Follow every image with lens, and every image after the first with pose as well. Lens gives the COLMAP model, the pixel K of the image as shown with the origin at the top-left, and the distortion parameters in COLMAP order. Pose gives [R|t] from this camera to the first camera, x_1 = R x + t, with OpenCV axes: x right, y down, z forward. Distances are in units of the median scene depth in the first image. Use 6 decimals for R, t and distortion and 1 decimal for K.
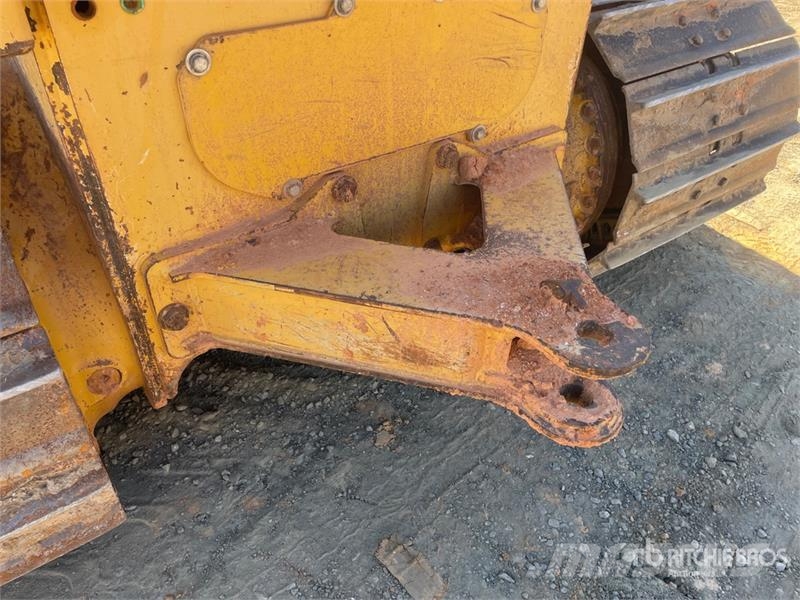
lens RADIAL K [[603.5, 0, 398.4], [0, 603.5, 297.8], [0, 0, 1]] dist [0.096784, -0.127043]
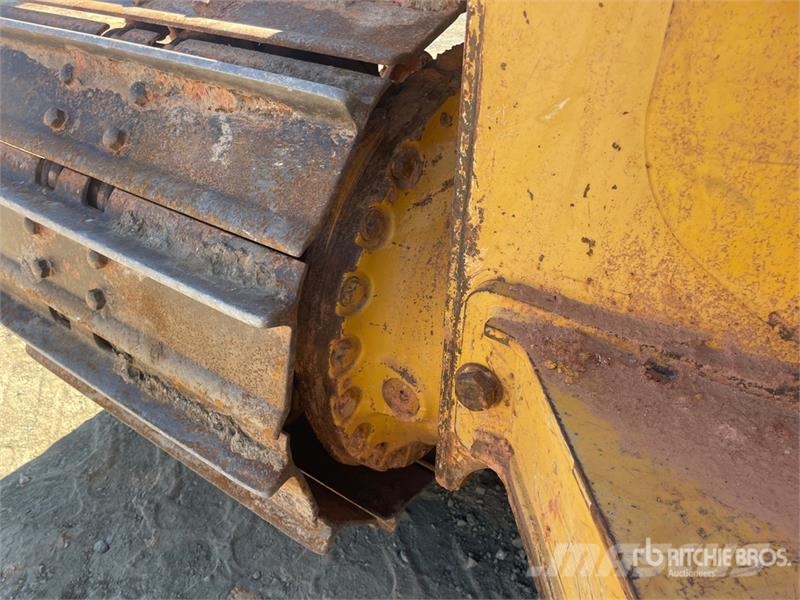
lens RADIAL K [[603.5, 0, 400.6], [0, 603.5, 304.0], [0, 0, 1]] dist [0.096784, -0.127043]
pose [[0.324729, 0.500827, -0.802324, 0.028748], [-0.593445, 0.768423, 0.239477, -0.085228], [0.736461, 0.398370, 0.546742, 0.391734]]
